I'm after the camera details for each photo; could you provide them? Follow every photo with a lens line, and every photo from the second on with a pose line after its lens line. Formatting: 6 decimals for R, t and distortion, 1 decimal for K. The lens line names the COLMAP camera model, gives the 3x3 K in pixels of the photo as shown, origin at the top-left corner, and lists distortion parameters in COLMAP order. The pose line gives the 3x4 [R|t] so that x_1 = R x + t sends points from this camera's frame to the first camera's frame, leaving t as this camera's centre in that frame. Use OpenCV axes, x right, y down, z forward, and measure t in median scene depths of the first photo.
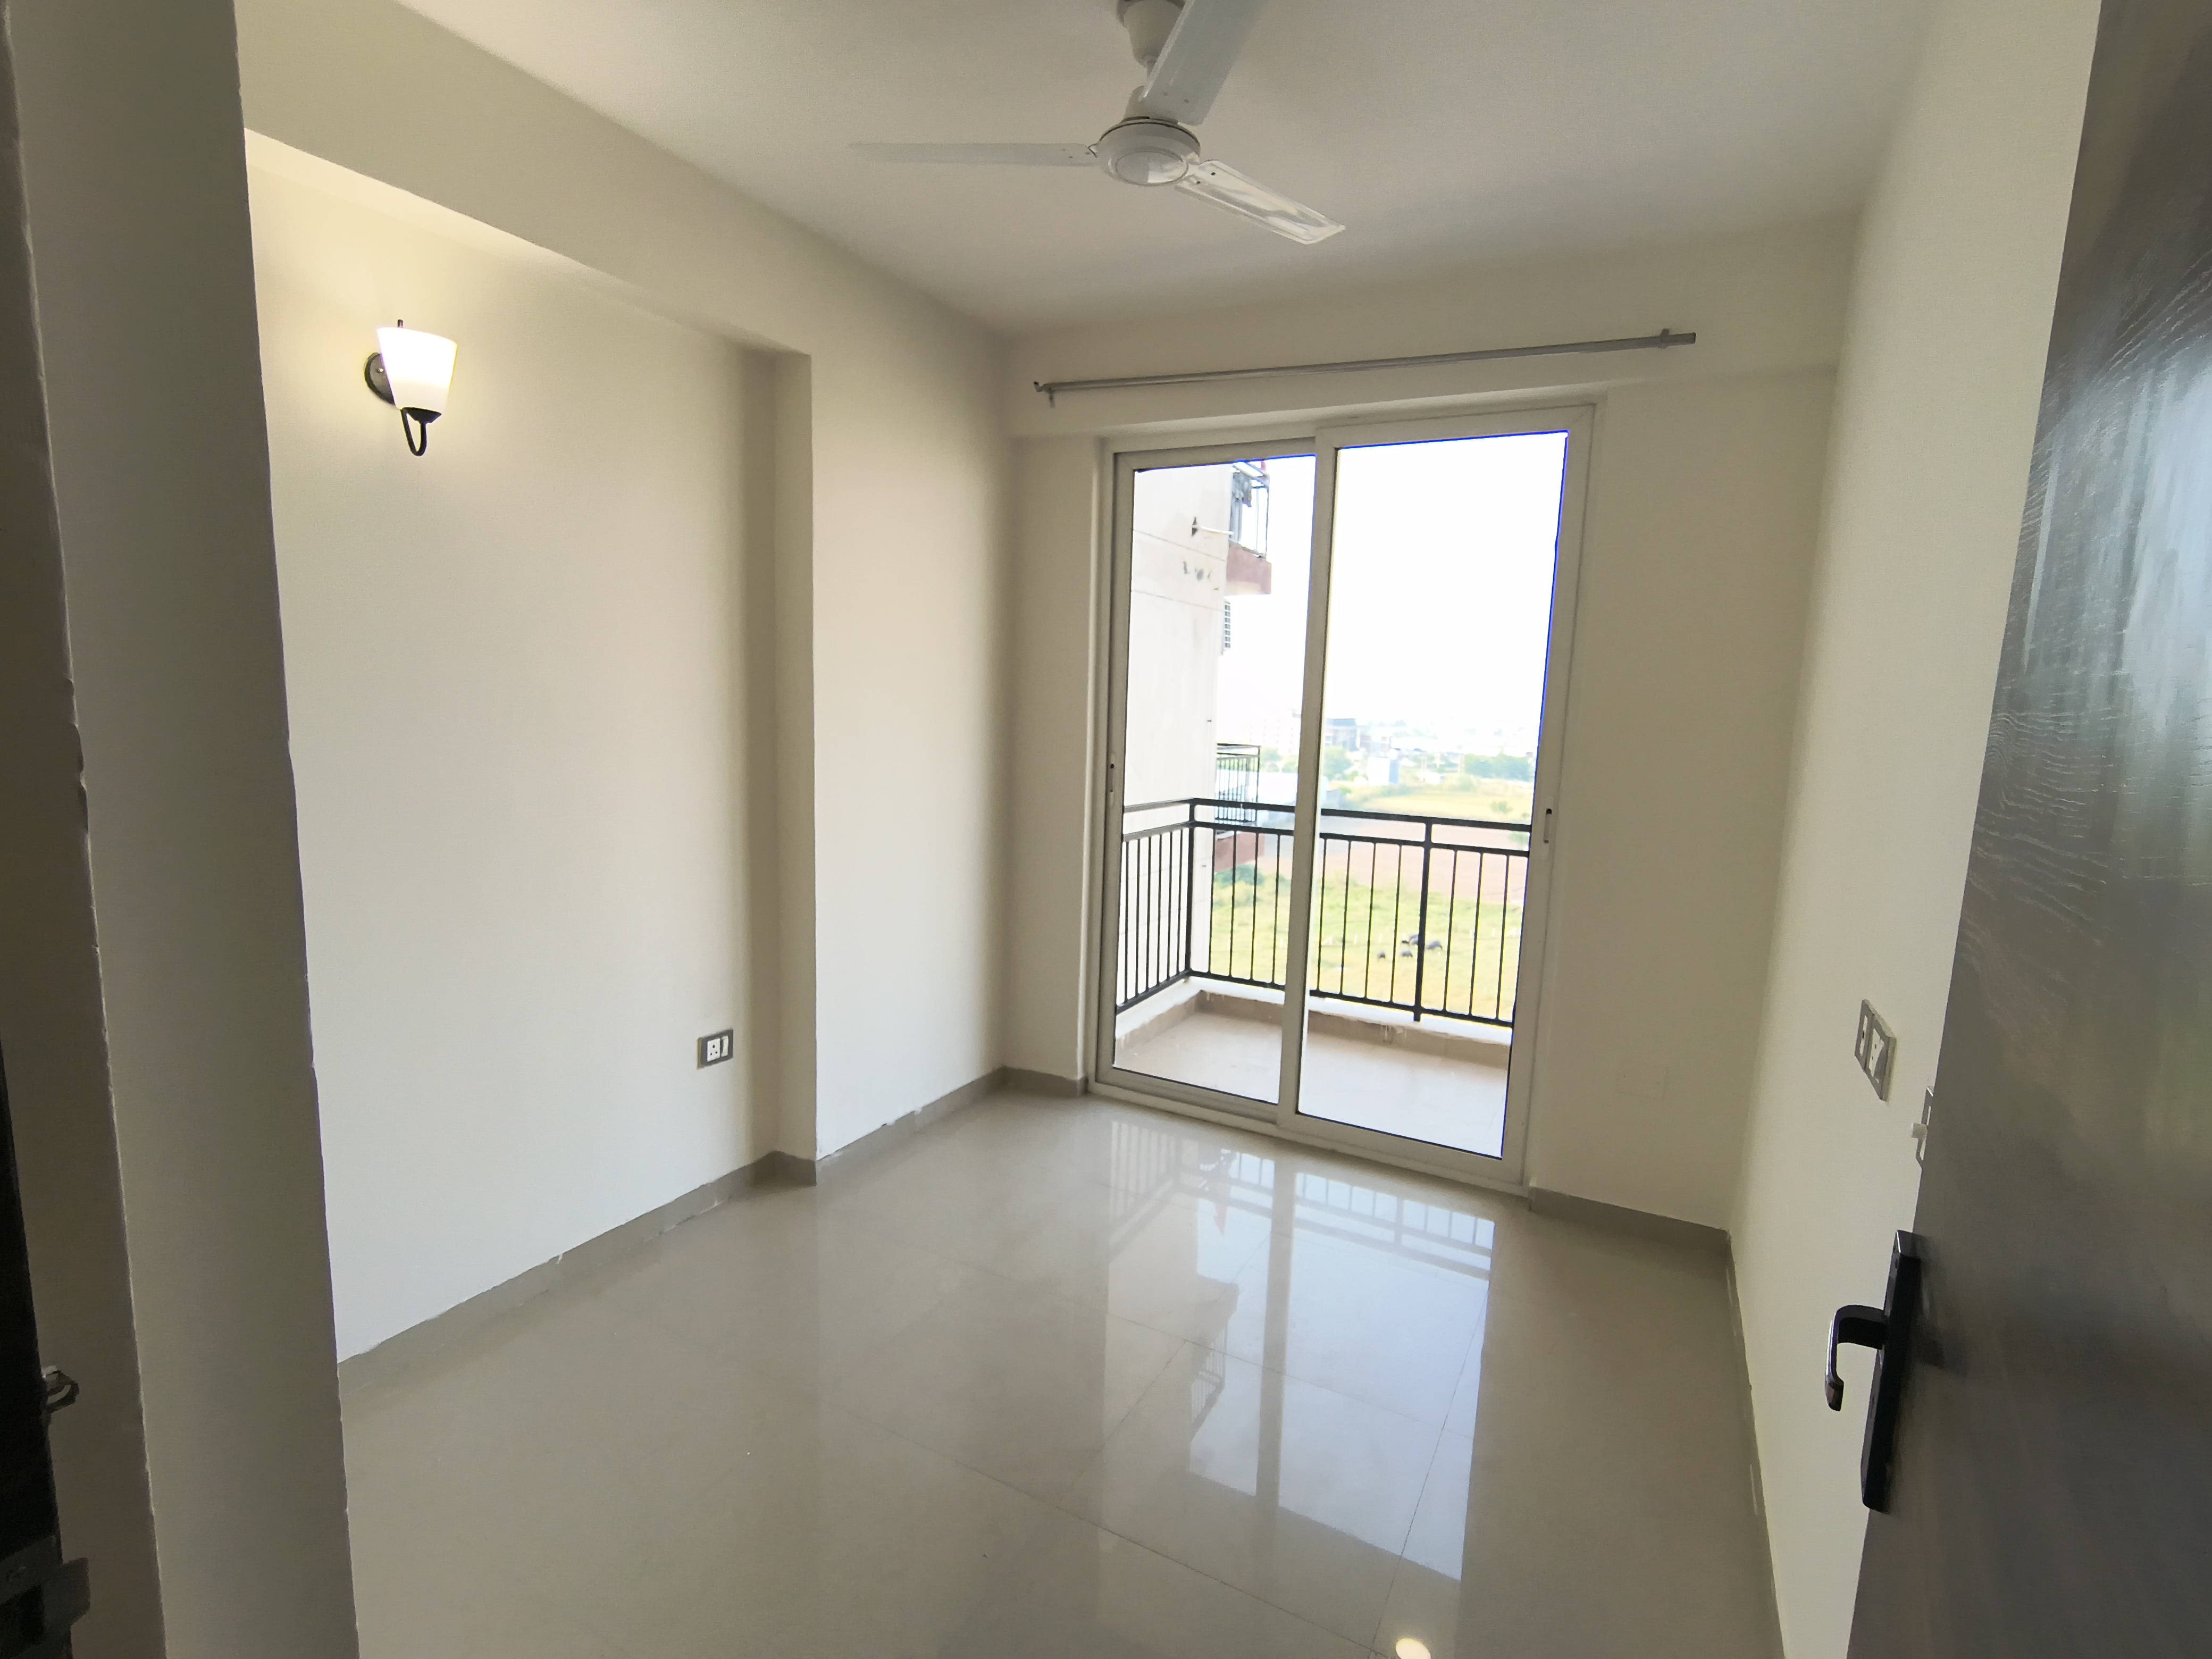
lens RADIAL K [[1044.8, 0, 1095.4], [0, 1044.8, 834.0], [0, 0, 1]] dist [-0.000913, -0.000228]
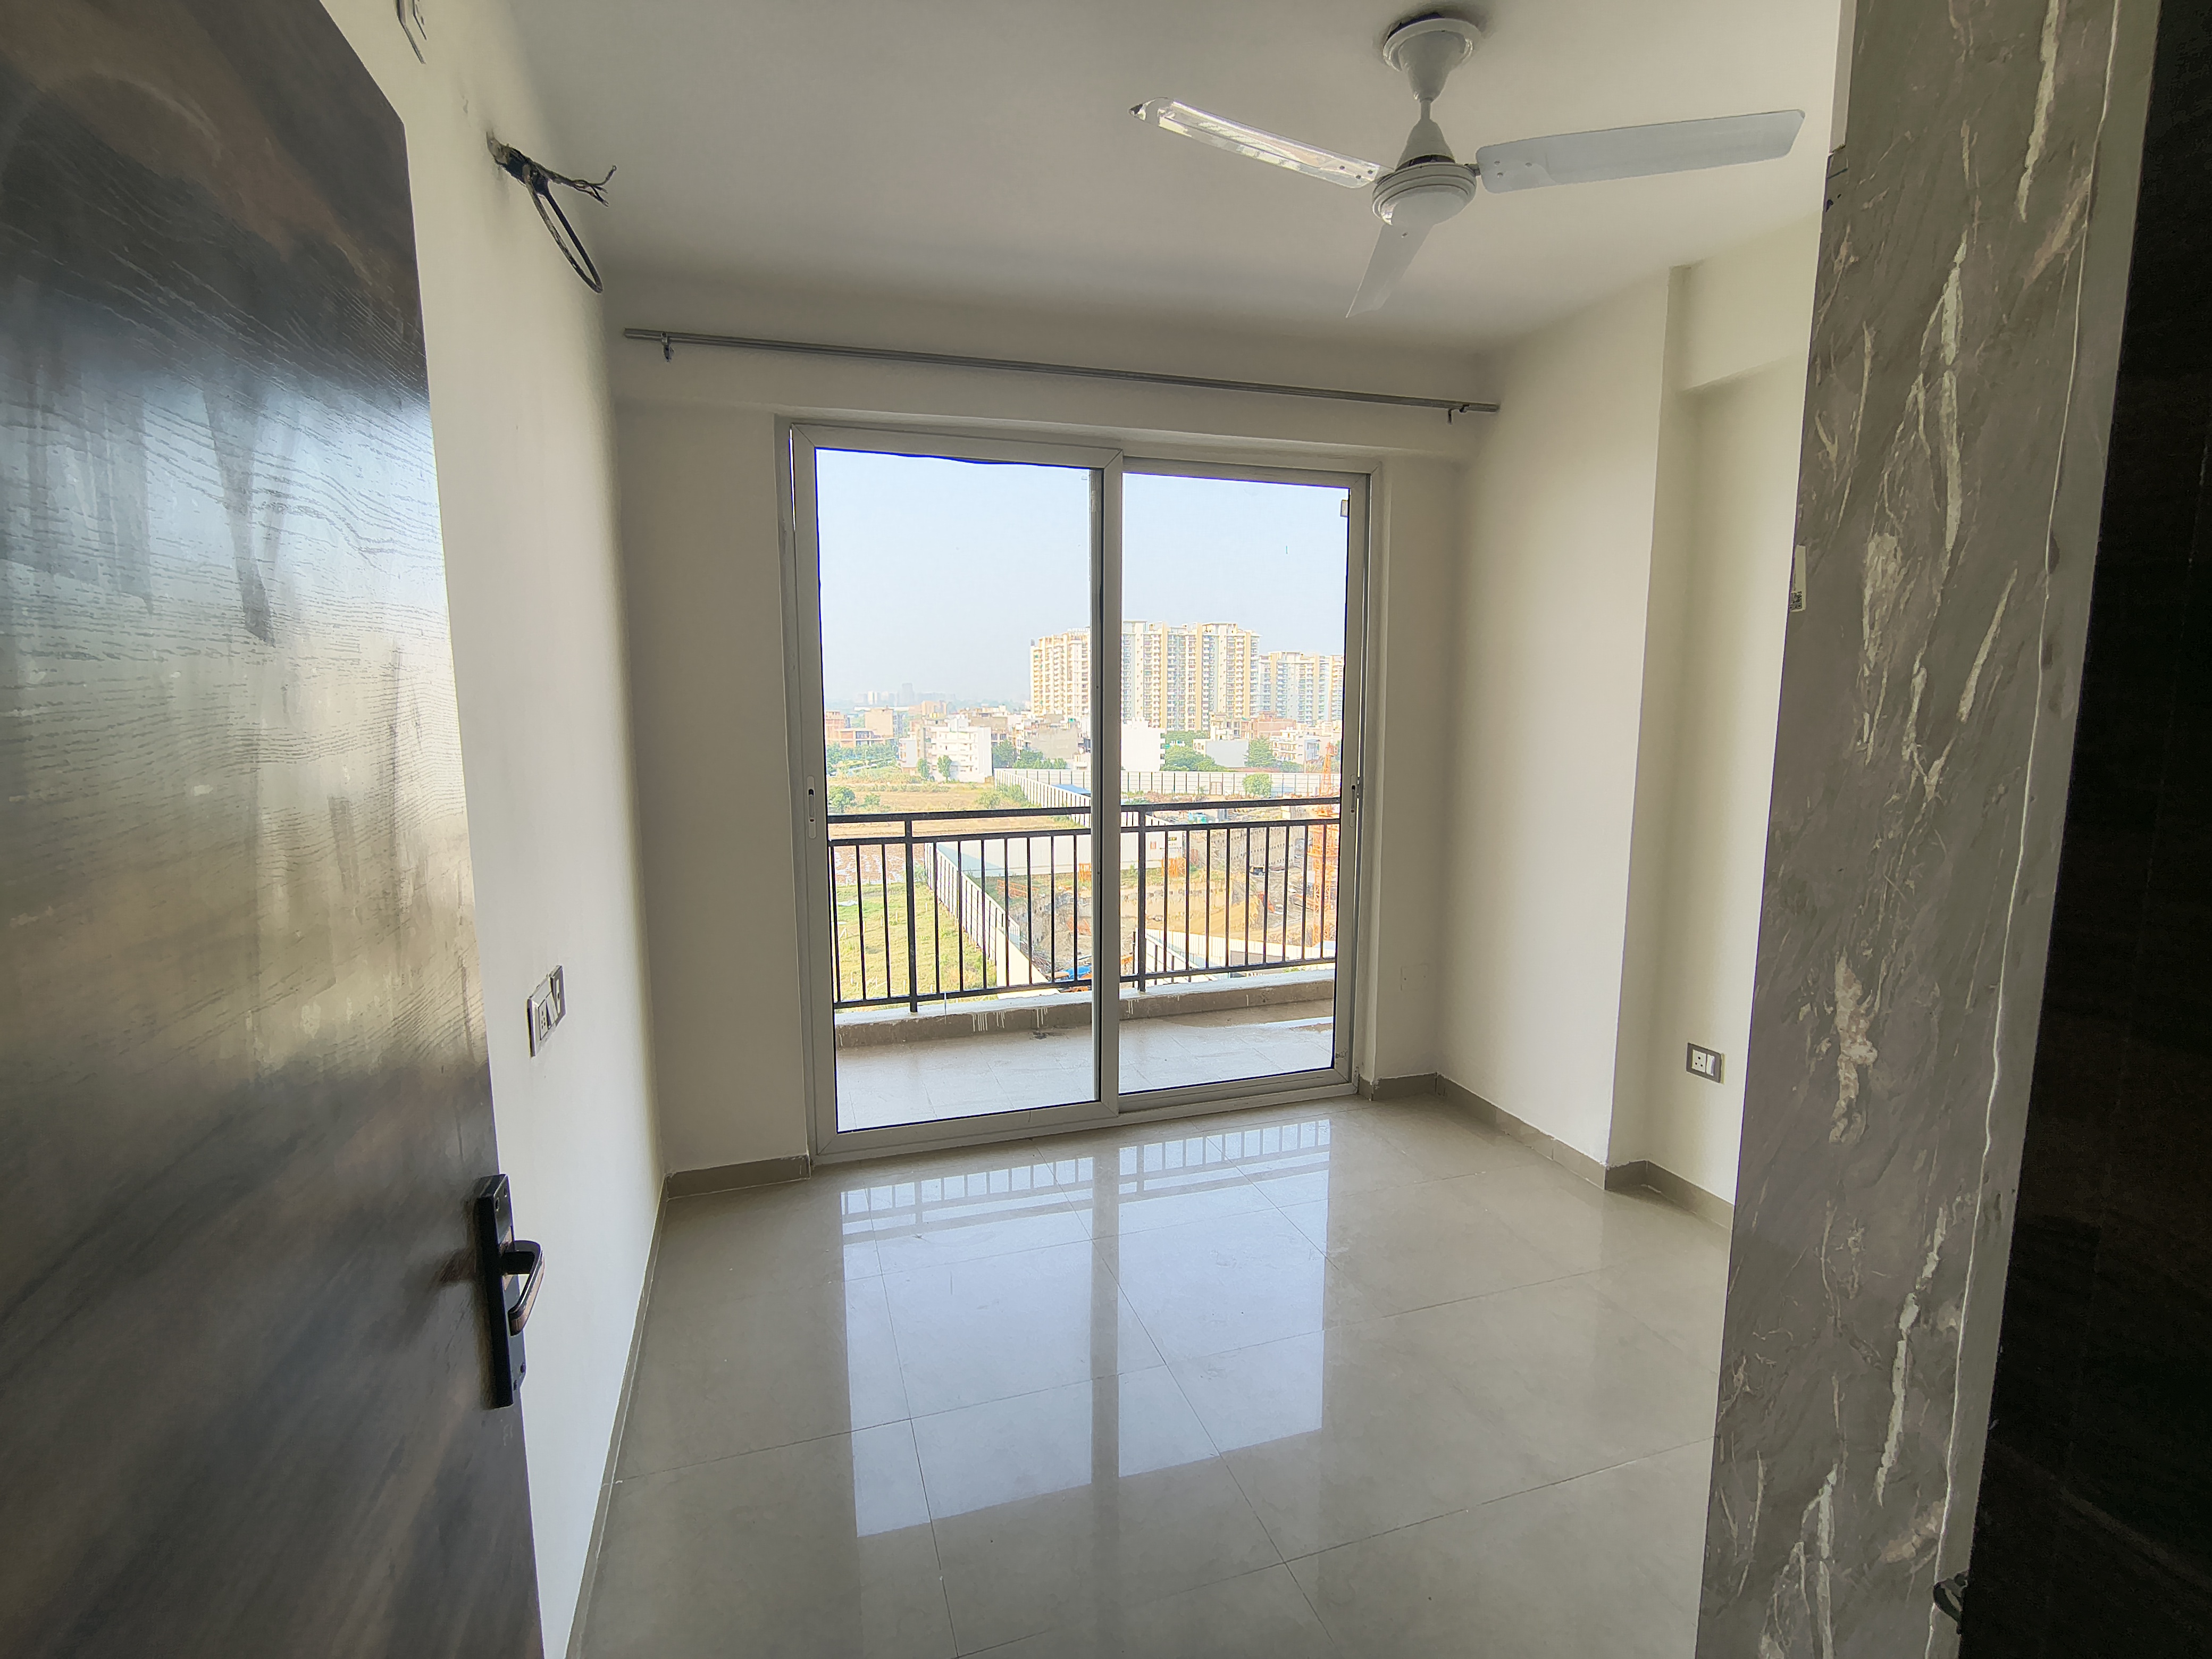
lens RADIAL K [[1004.0, 0, 1105.8], [0, 1004.0, 822.8], [0, 0, 1]] dist [0.000521, 0.000234]
pose [[0.657562, -0.109991, 0.745329, -0.529679], [0.115294, 0.992324, 0.044723, -0.051531], [-0.744527, 0.056523, 0.665196, 0.322624]]
